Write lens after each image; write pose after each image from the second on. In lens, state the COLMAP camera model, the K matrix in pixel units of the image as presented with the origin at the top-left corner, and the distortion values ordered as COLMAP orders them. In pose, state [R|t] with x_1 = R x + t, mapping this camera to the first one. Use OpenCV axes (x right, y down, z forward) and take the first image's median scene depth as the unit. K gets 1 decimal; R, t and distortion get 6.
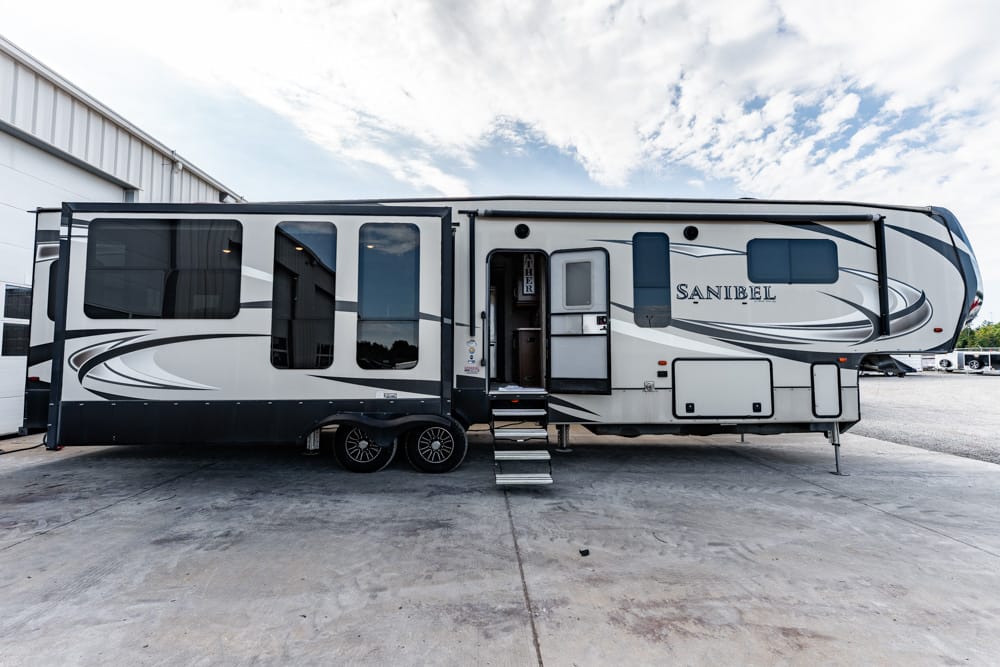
lens RADIAL K [[429.6, 0, 502.0], [0, 429.6, 323.8], [0, 0, 1]] dist [-0.000204, 0.000172]
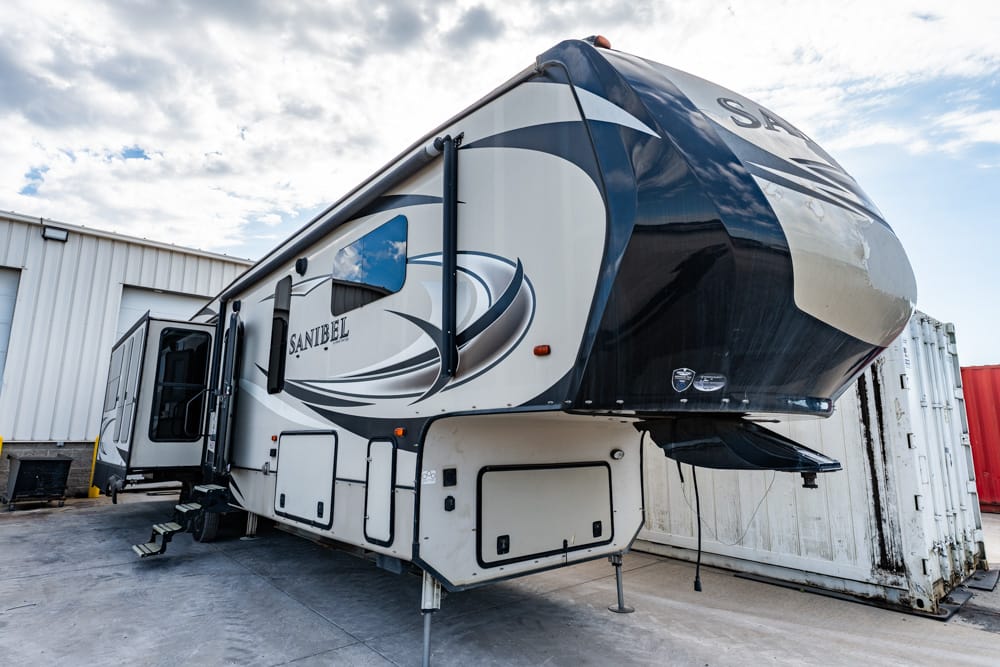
lens RADIAL K [[545.1, 0, 500.0], [0, 545.1, 333.5], [0, 0, 1]] dist [0.001606, -0.000645]
pose [[0.613159, -0.150725, -0.775447, 1.398020], [0.049804, 0.987052, -0.152474, 0.072824], [0.788388, 0.054870, 0.612726, 0.691185]]
